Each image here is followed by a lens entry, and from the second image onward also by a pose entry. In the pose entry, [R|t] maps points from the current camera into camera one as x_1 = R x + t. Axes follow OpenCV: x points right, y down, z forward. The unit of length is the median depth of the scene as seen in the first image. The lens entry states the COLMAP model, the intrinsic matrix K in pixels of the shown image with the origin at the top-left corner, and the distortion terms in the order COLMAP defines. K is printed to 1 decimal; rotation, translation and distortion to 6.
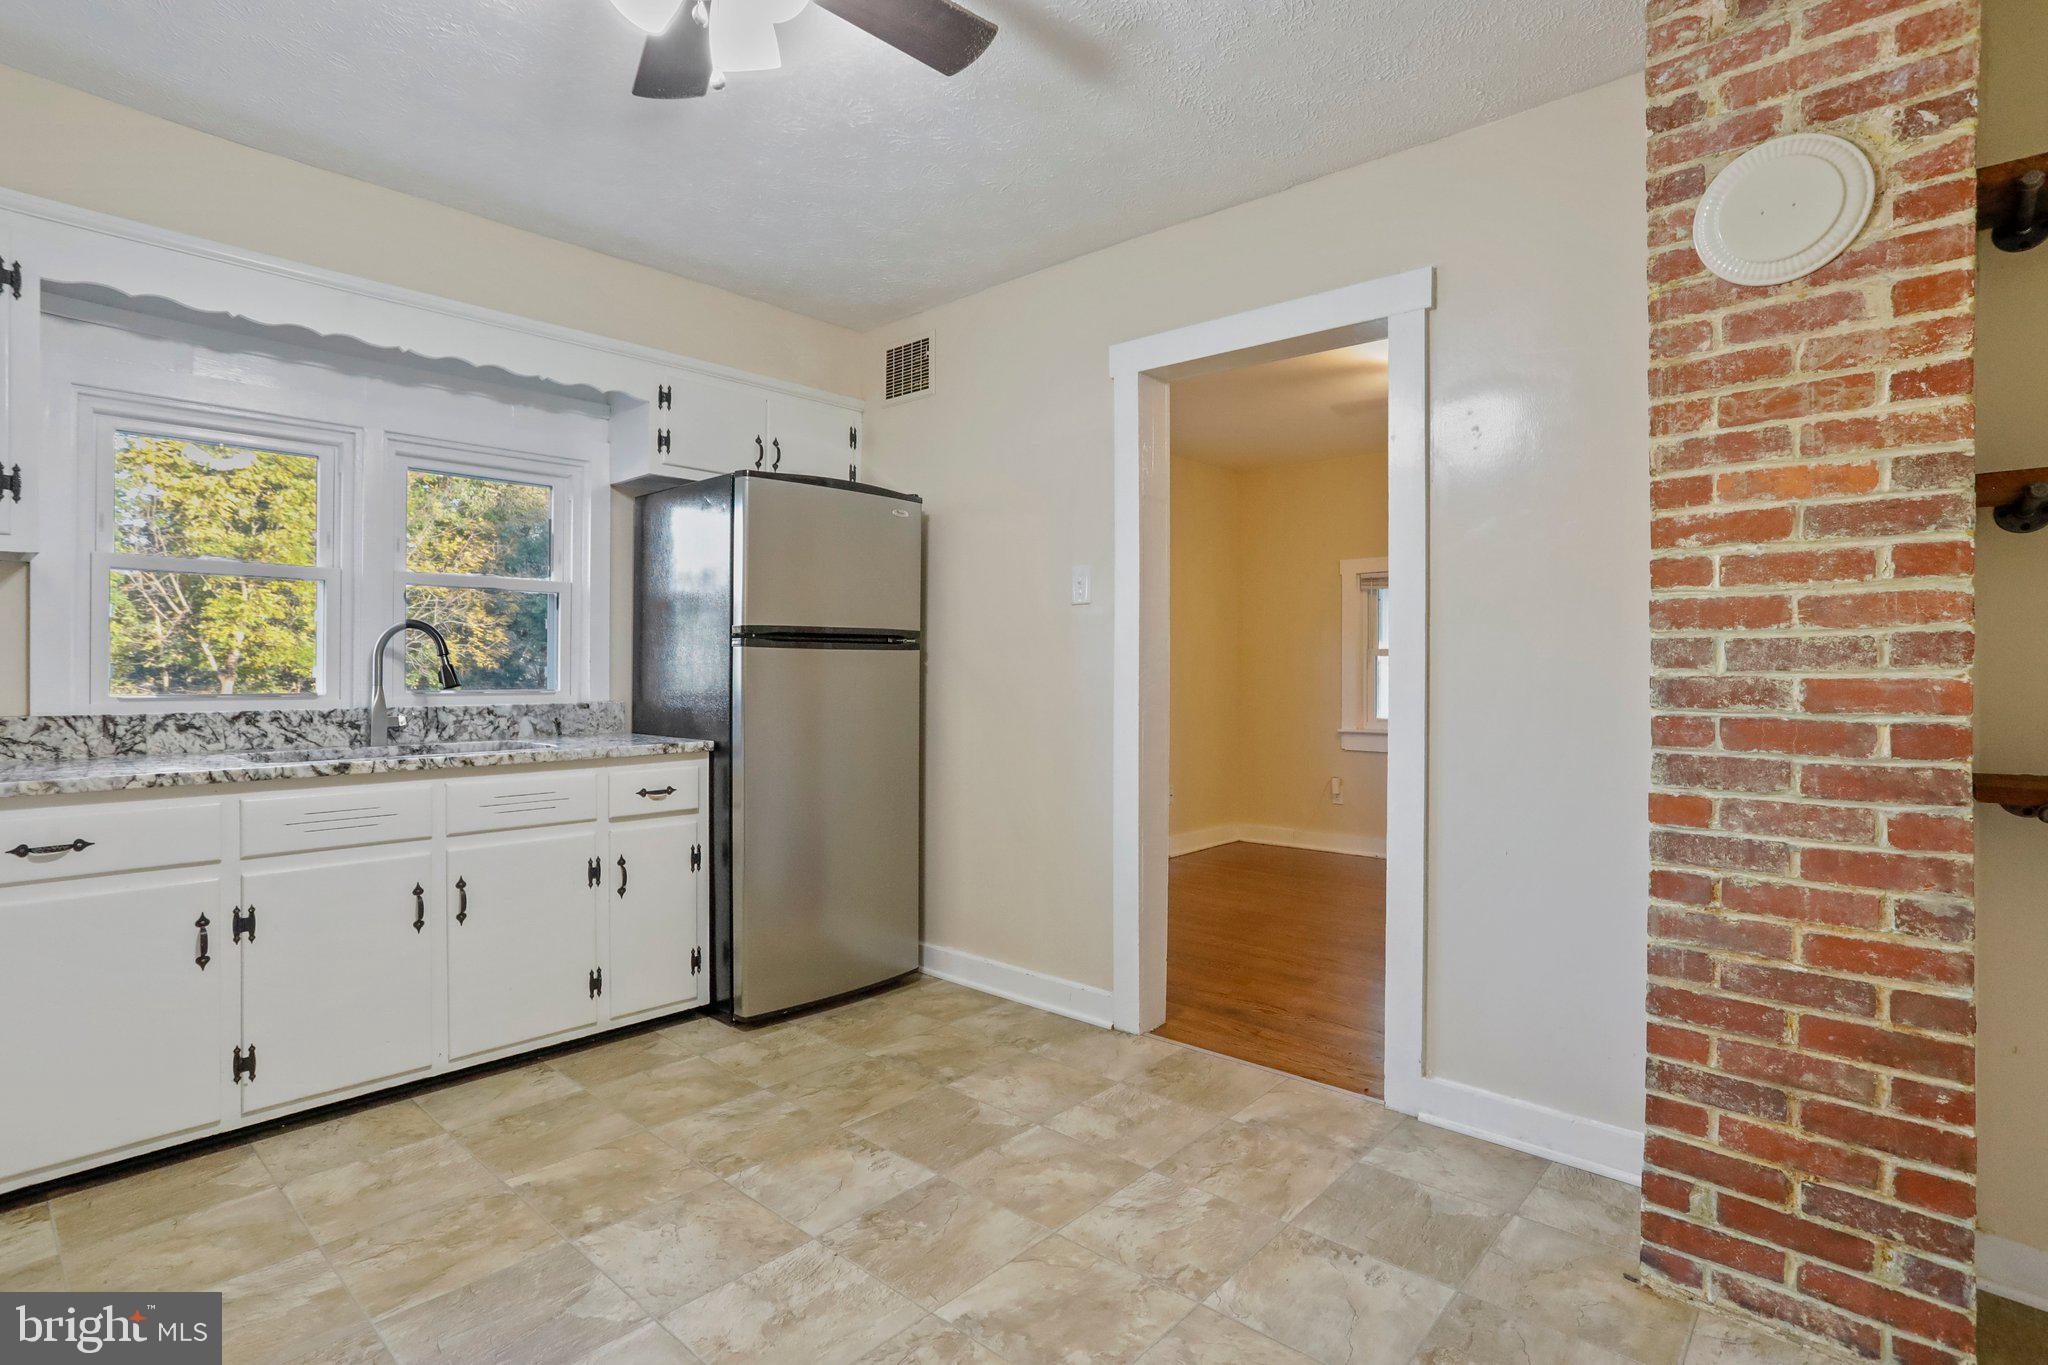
lens RADIAL K [[995.0, 0, 1035.3], [0, 995.0, 663.5], [0, 0, 1]] dist [-0.026176, 0.012802]
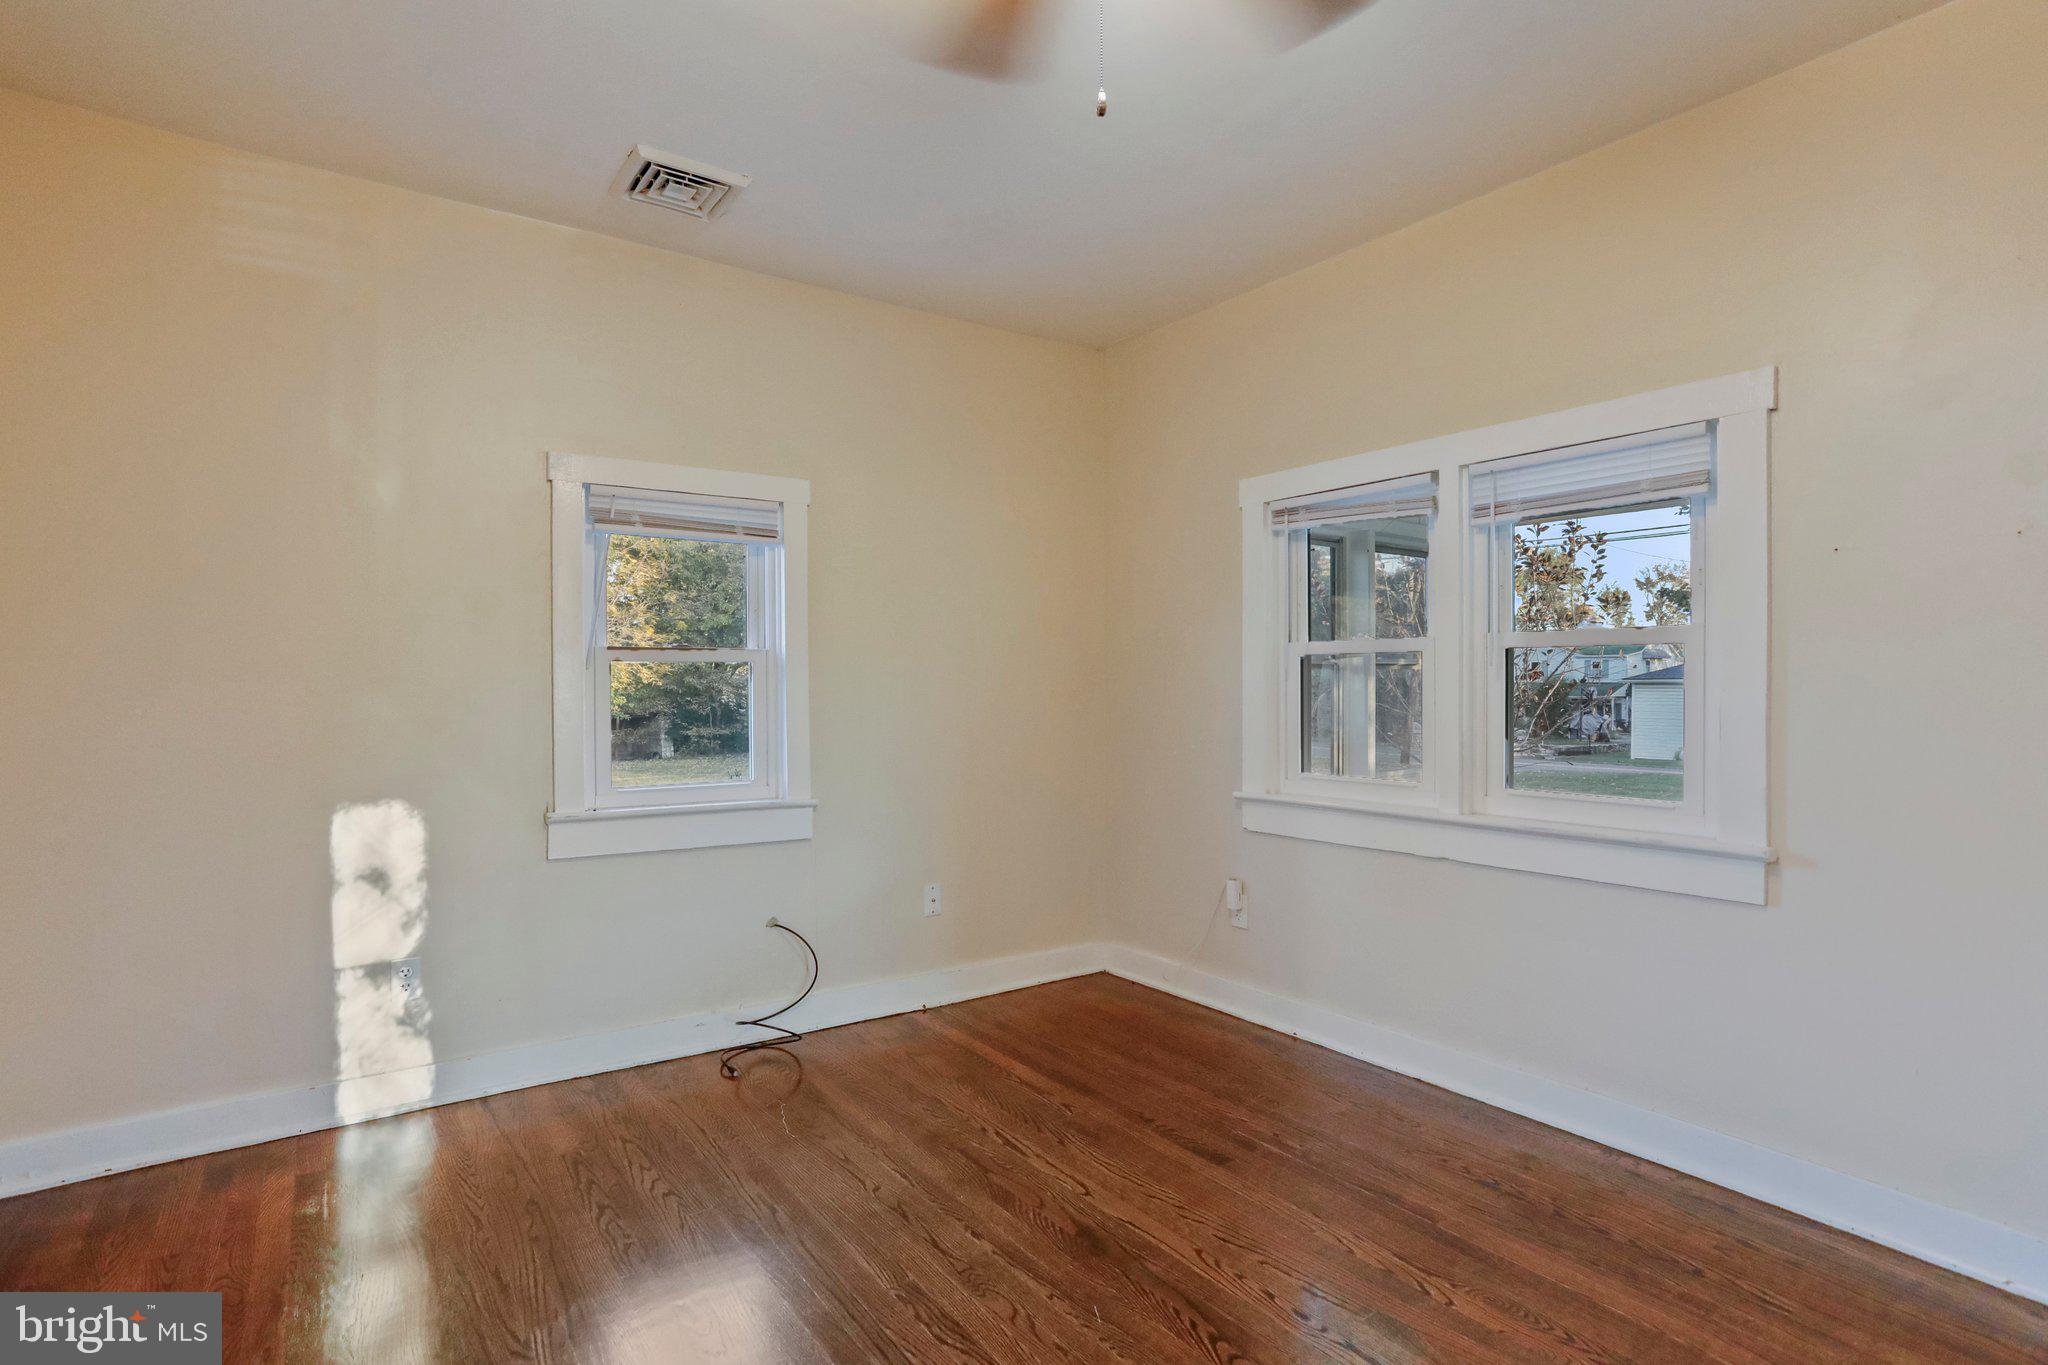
lens RADIAL K [[995.0, 0, 1030.5], [0, 995.0, 691.8], [0, 0, 1]] dist [-0.026176, 0.012802]
pose [[0.974667, -0.004332, -0.223621, 0.707892], [0.007761, 0.999865, 0.014456, 0.006156], [0.223528, -0.015825, 0.974569, 0.996380]]
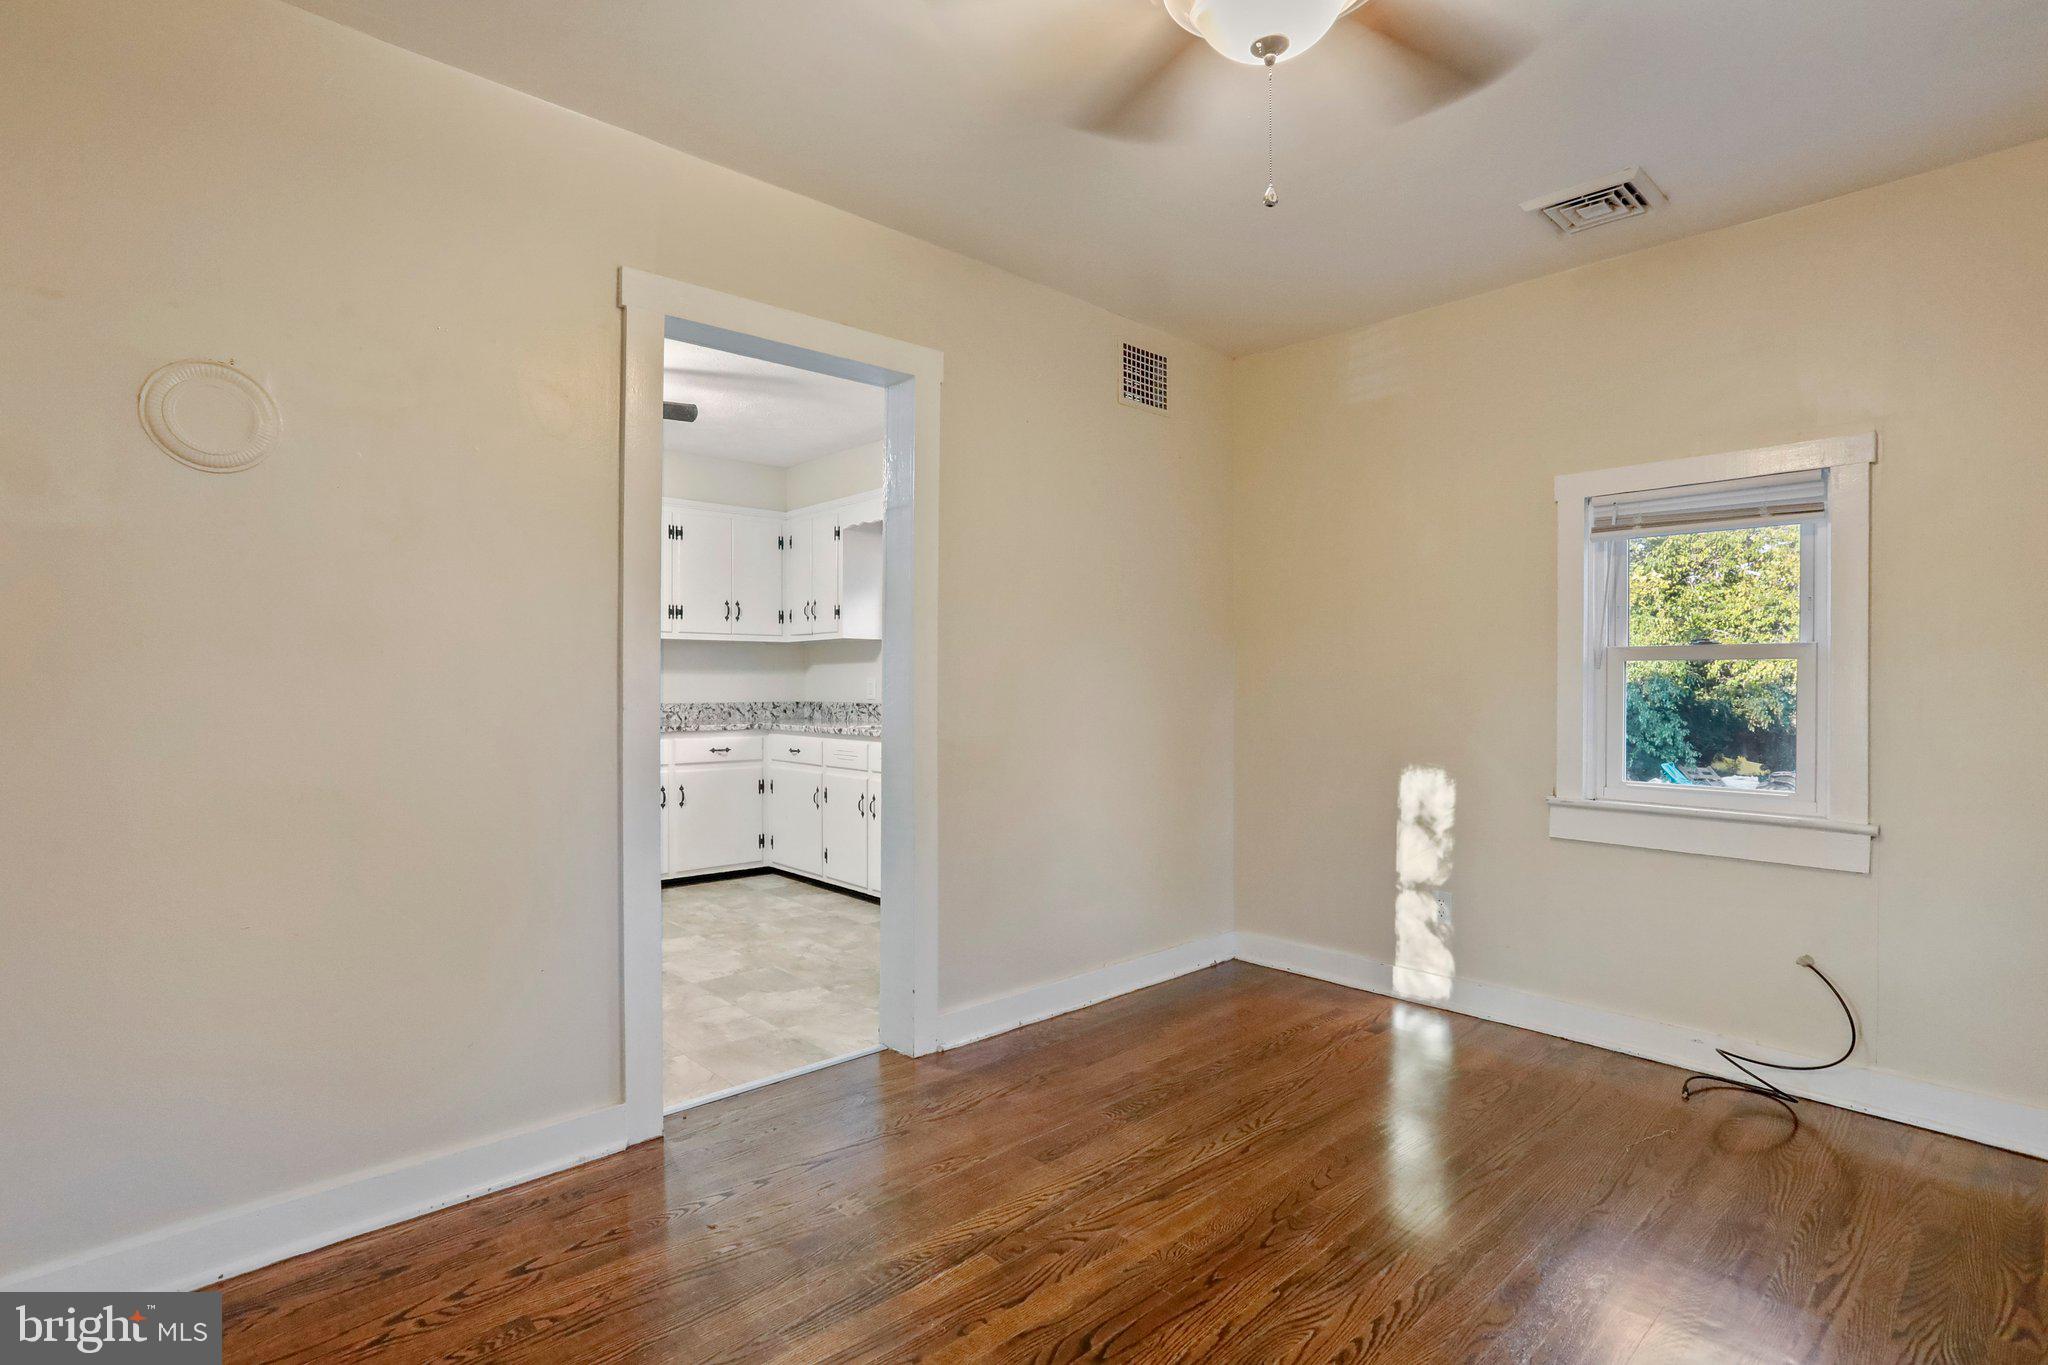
lens RADIAL K [[995.0, 0, 1011.2], [0, 995.0, 693.4], [0, 0, 1]] dist [-0.026176, 0.012802]
pose [[-0.087476, 0.004835, -0.996155, 1.255447], [0.001908, 0.999987, 0.004686, 0.016125], [0.996165, -0.001490, -0.087484, 1.391833]]
